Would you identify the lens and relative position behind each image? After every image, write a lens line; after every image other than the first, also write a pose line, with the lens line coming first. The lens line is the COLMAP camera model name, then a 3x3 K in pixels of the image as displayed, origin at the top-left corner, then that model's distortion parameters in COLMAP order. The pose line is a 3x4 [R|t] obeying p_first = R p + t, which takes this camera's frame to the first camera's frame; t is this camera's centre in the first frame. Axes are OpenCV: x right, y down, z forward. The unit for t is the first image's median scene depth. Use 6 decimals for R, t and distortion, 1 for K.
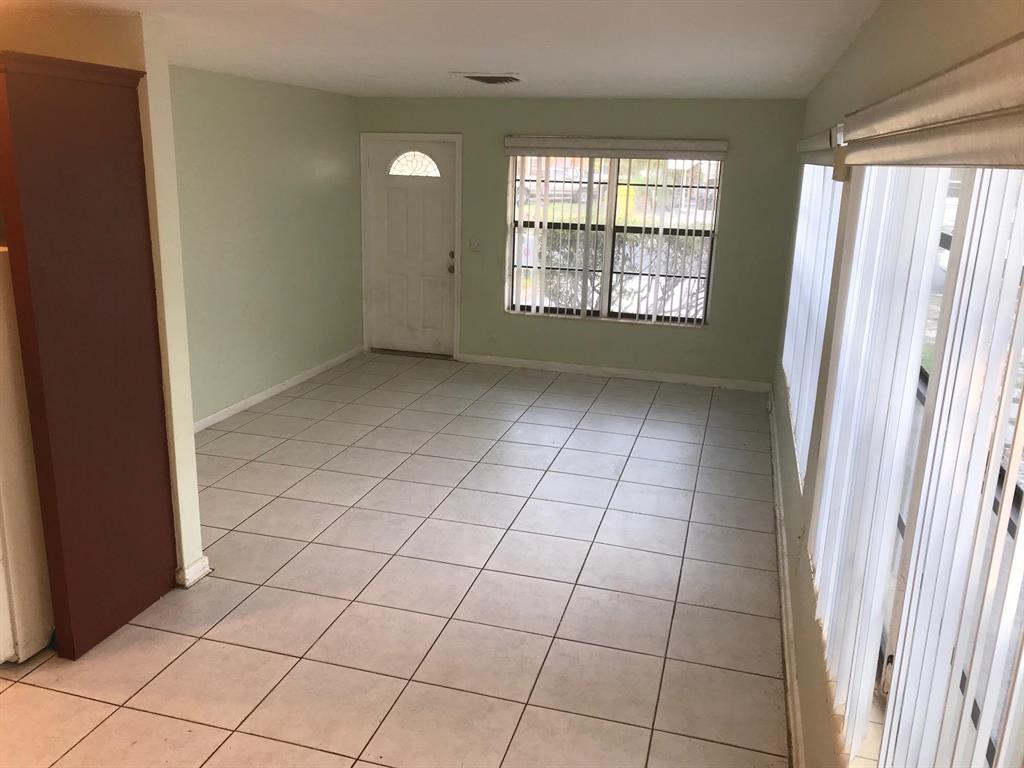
lens RADIAL K [[836.7, 0, 512.0], [0, 836.7, 384.0], [0, 0, 1]] dist [0.083733, -0.017624]
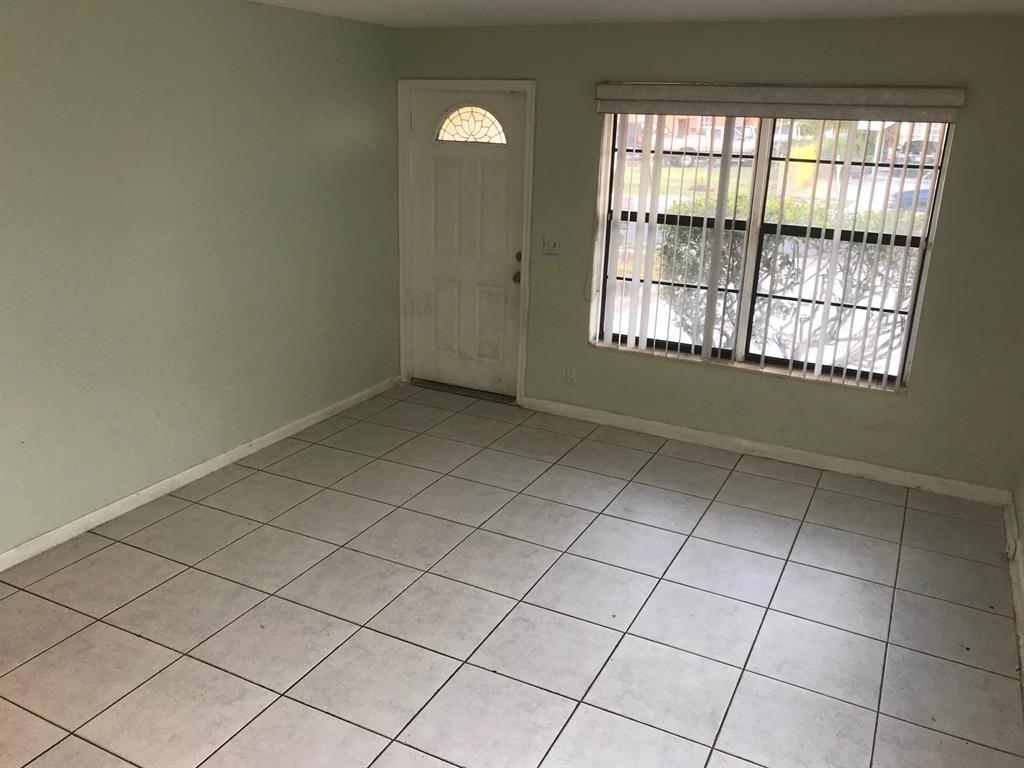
lens RADIAL K [[860.4, 0, 512.0], [0, 860.4, 384.0], [0, 0, 1]] dist [0.008713, -0.001556]
pose [[0.981118, 0.058856, -0.184240, 0.062532], [-0.051027, 0.997593, 0.046955, -0.085997], [0.186560, -0.036667, 0.981759, 0.312167]]
